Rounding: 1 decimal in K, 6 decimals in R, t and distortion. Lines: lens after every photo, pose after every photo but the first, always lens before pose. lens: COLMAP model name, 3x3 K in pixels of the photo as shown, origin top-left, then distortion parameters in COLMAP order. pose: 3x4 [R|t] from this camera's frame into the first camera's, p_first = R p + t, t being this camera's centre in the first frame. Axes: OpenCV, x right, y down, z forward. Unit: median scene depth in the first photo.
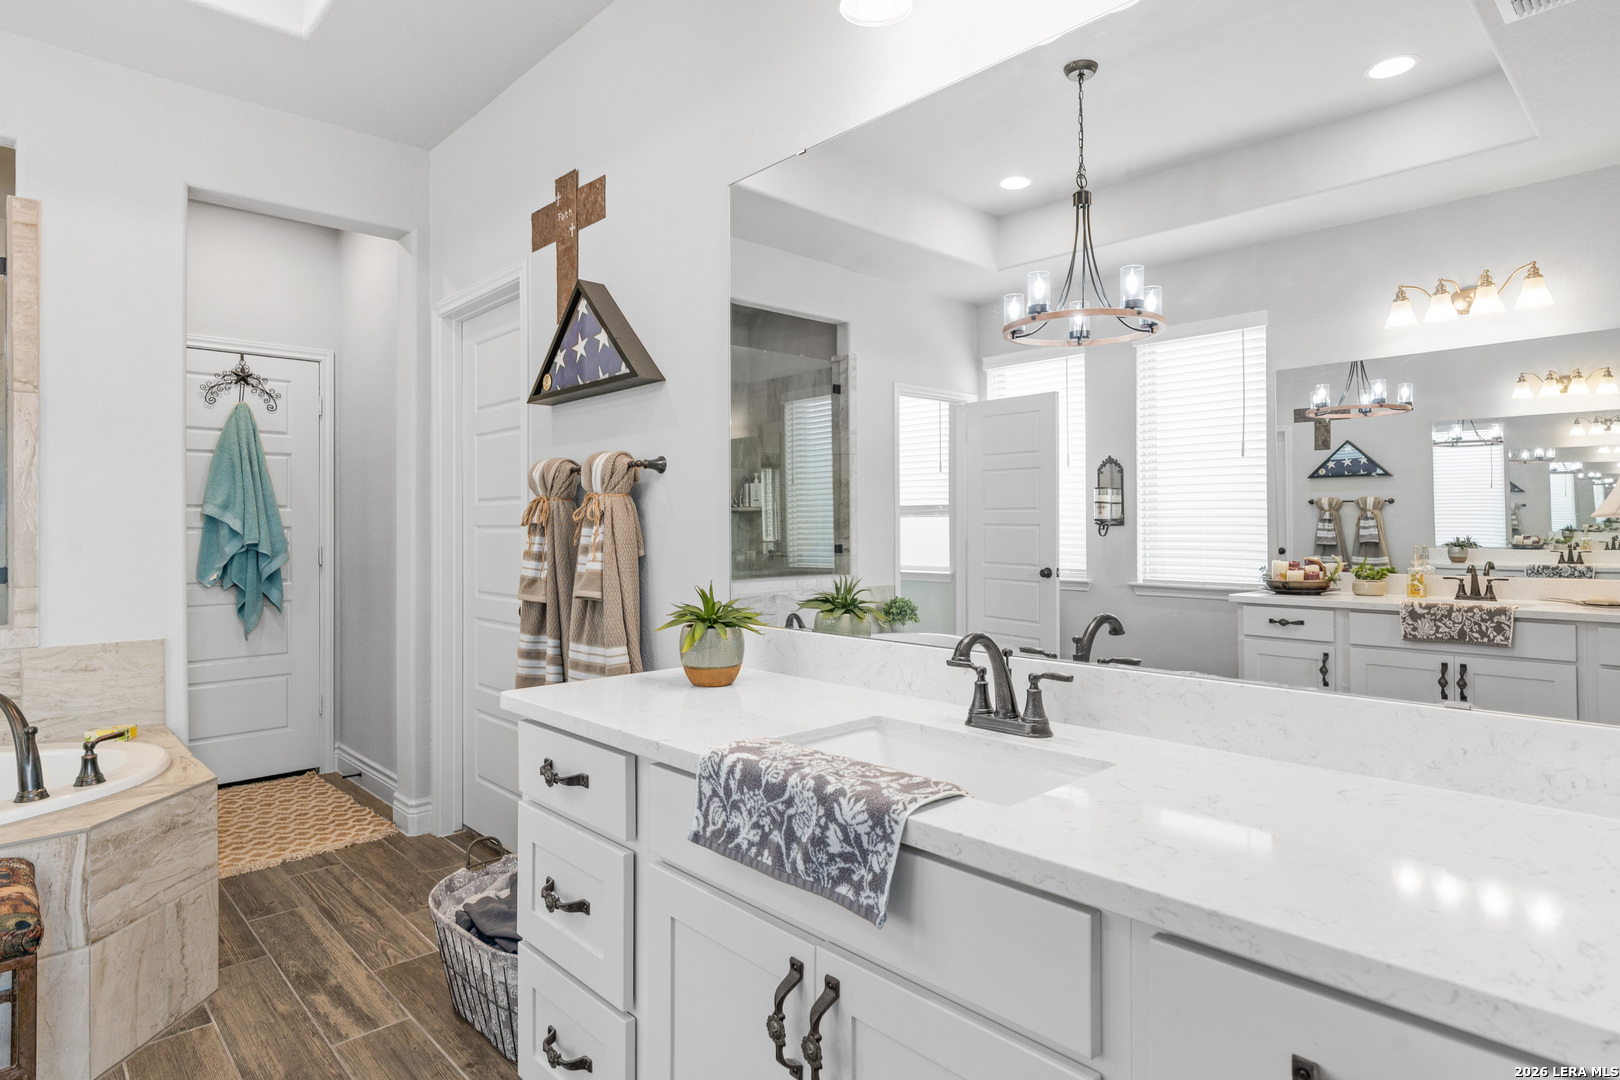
lens RADIAL K [[889.2, 0, 810.0], [0, 889.2, 540.0], [0, 0, 1]] dist [0.001389, 0.000139]
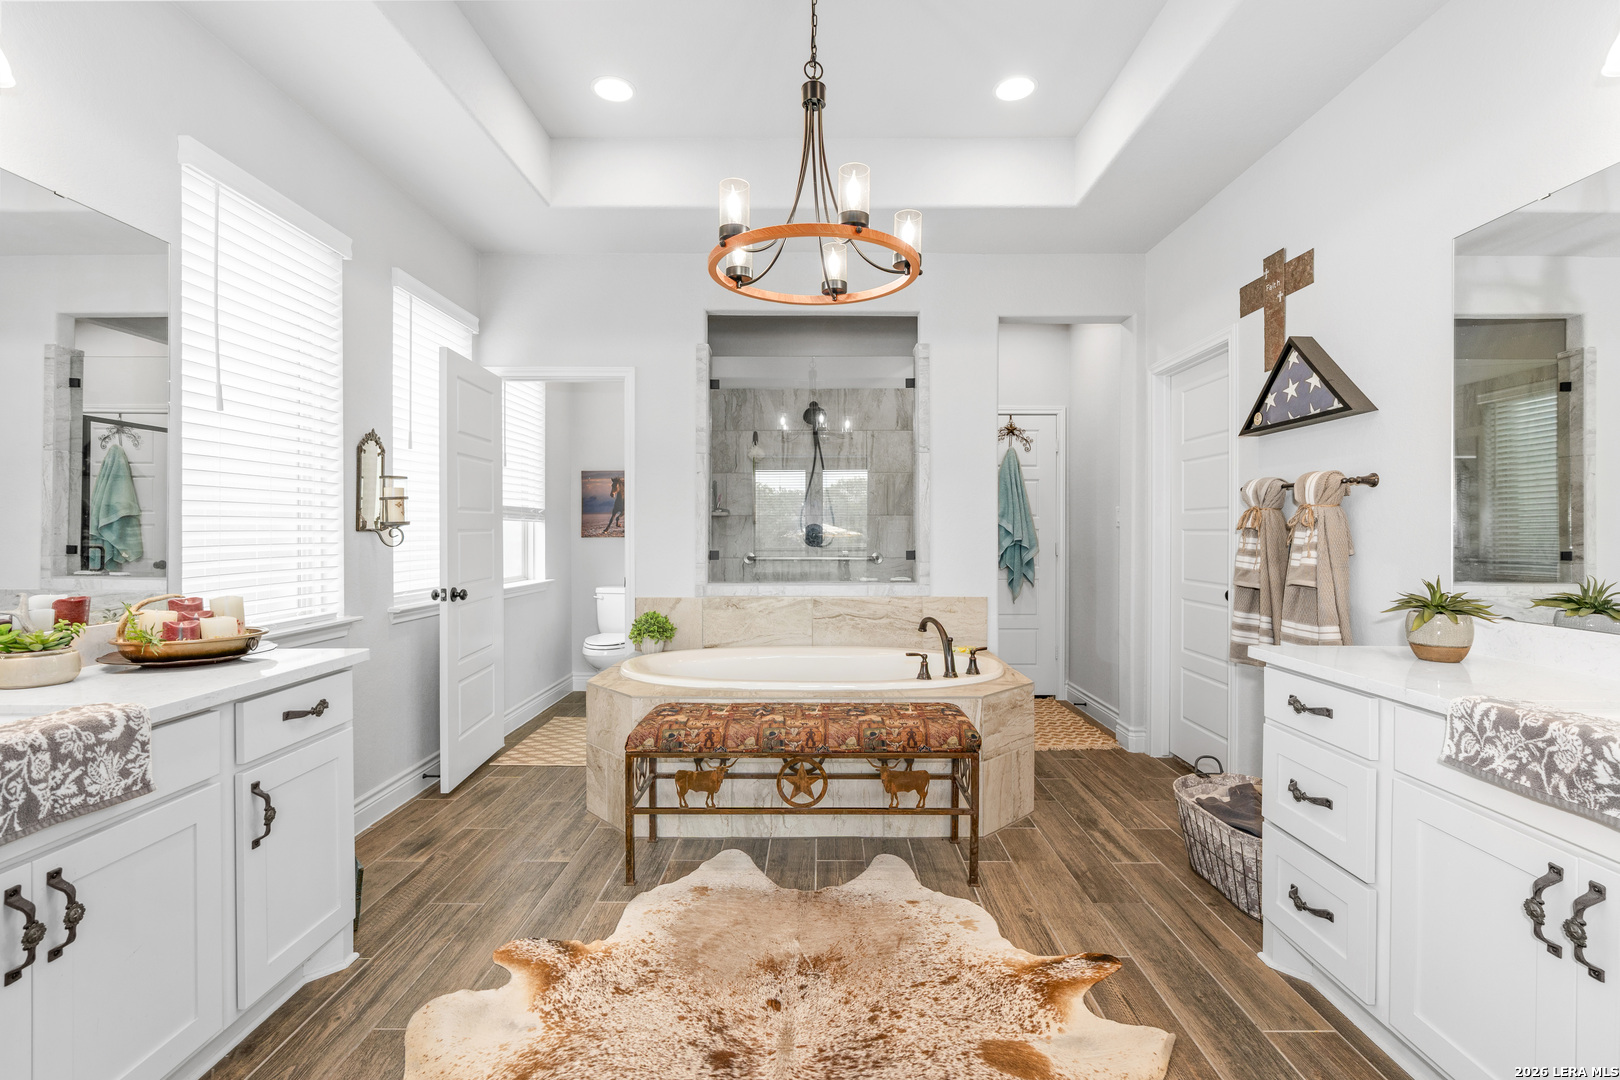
lens RADIAL K [[735.6, 0, 810.7], [0, 735.6, 534.0], [0, 0, 1]] dist [-0.008766, 0.002724]
pose [[0.725986, 0.010505, -0.687629, -0.037251], [-0.016721, 0.999857, -0.002379, 0.004422], [0.687506, 0.013225, 0.726058, -0.258626]]
